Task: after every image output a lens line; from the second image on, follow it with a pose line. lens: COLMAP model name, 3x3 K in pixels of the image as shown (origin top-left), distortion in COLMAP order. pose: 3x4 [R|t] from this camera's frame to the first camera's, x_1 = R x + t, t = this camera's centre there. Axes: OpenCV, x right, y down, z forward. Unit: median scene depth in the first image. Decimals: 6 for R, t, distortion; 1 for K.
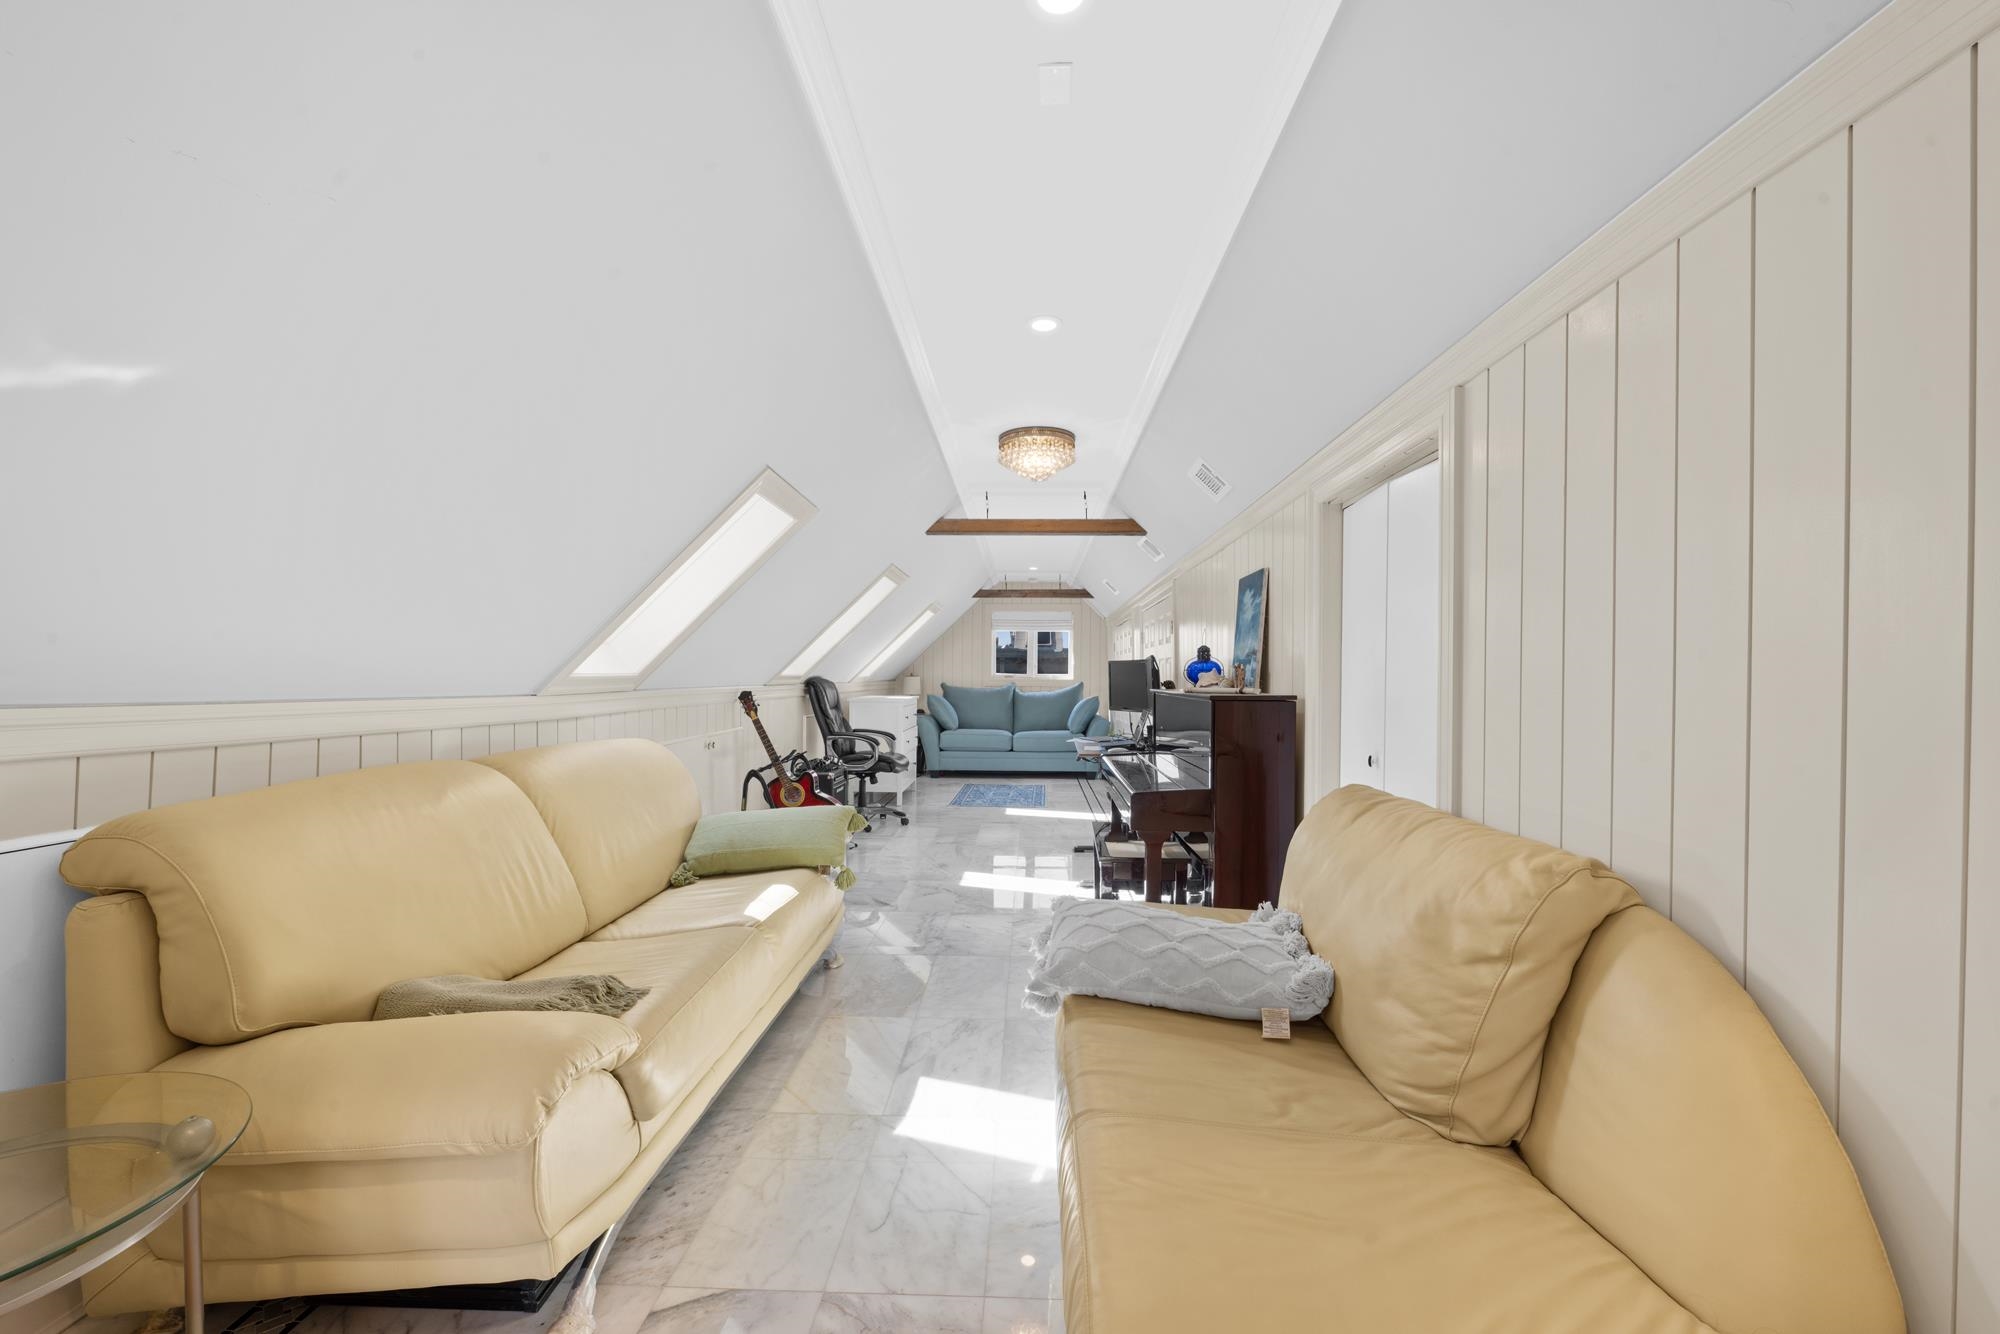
lens RADIAL K [[805.6, 0, 996.7], [0, 805.6, 674.8], [0, 0, 1]] dist [-0.007034, -0.000306]
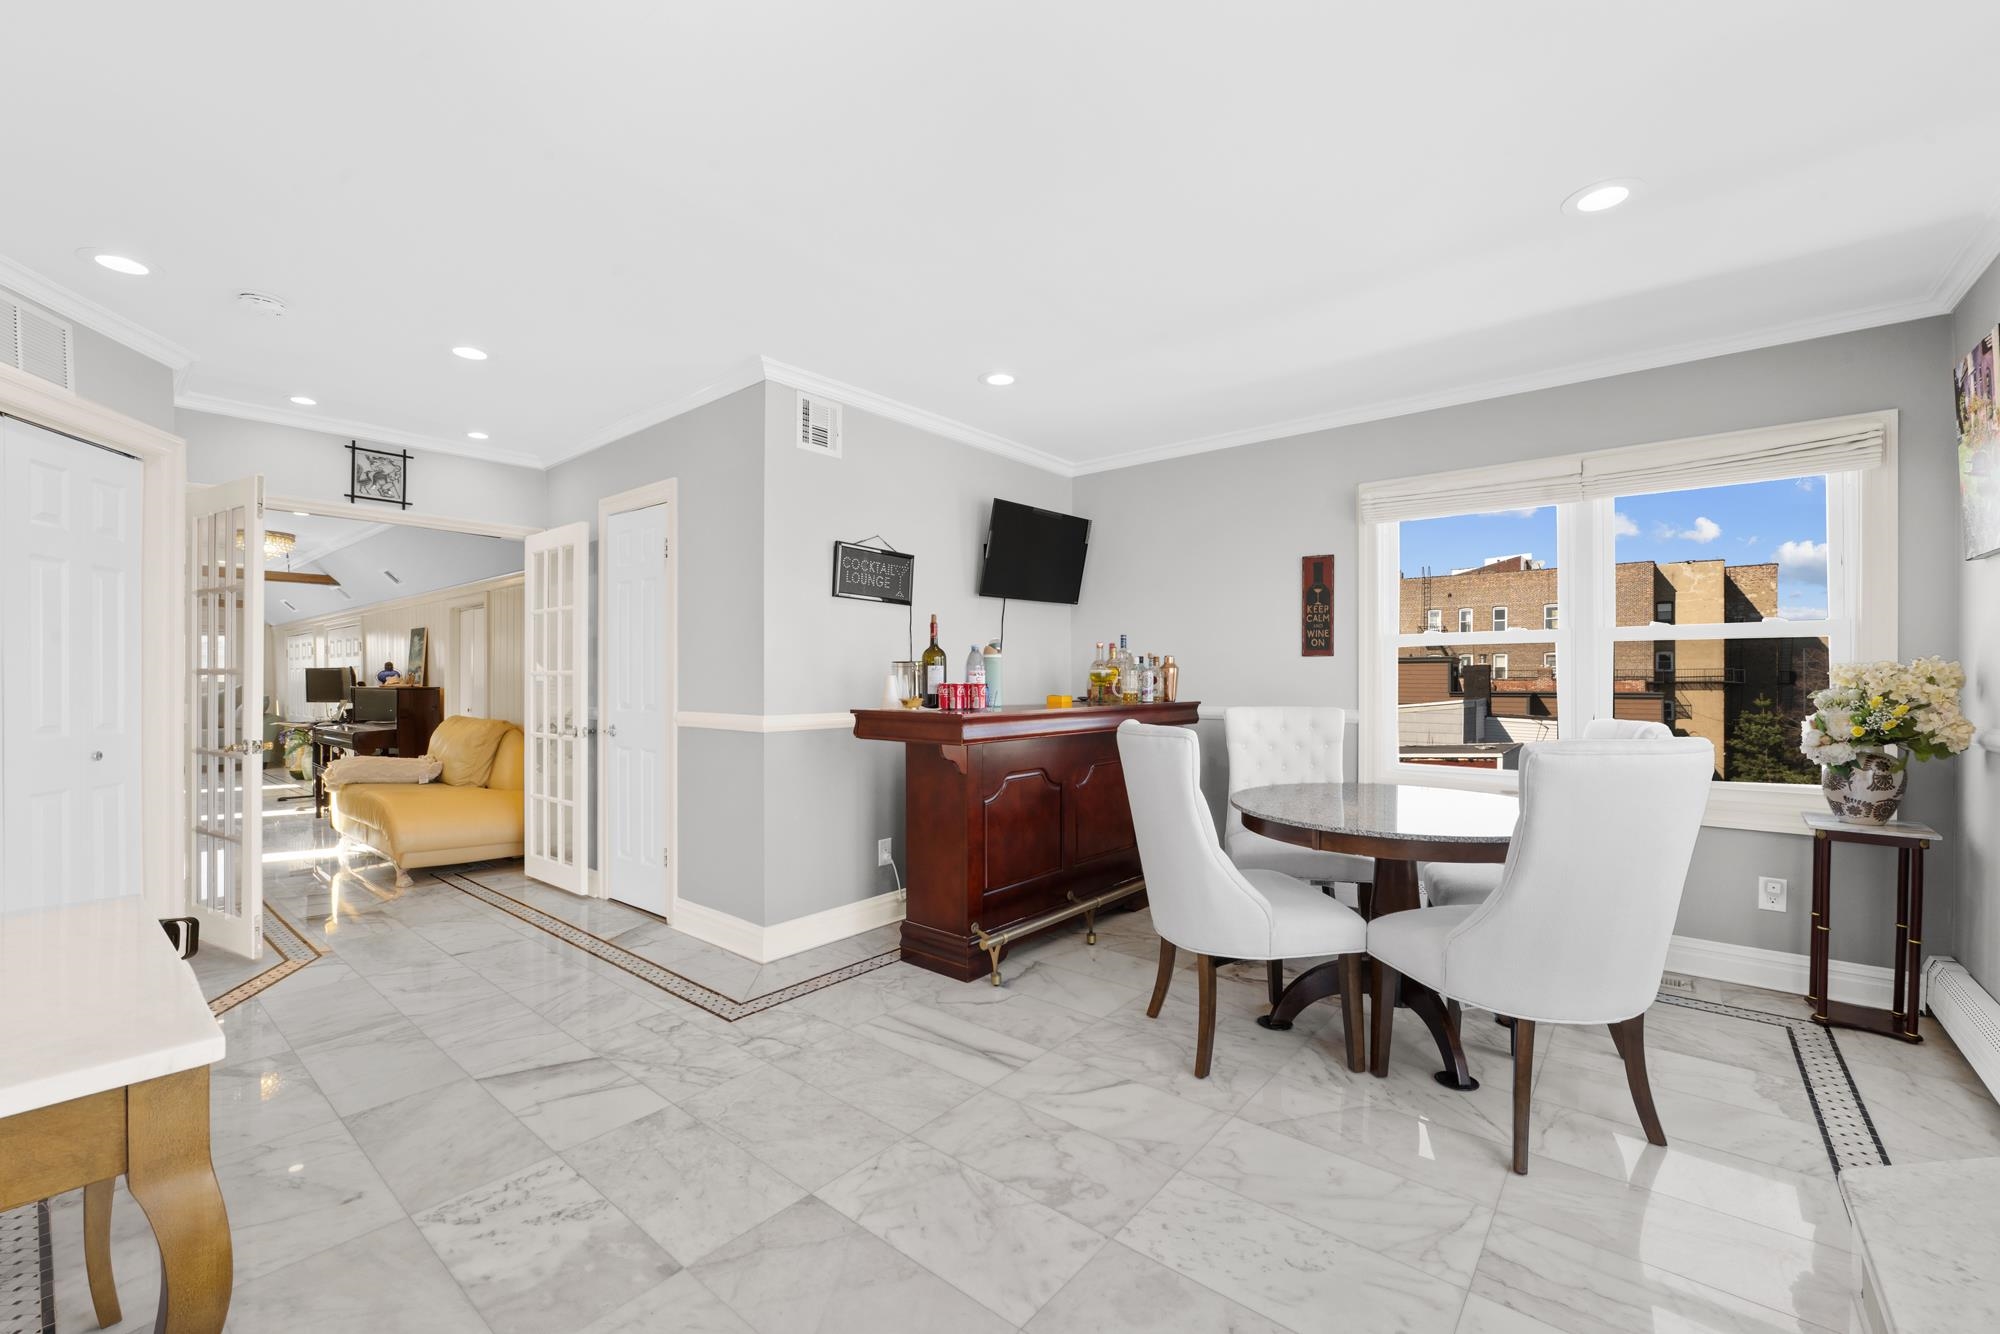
lens RADIAL K [[805.6, 0, 991.5], [0, 805.6, 679.4], [0, 0, 1]] dist [-0.007034, -0.000306]
pose [[0.609052, -0.012368, 0.793034, -0.382082], [0.004406, 0.999916, 0.012210, -0.012906], [-0.793118, -0.003943, 0.609055, -1.288123]]
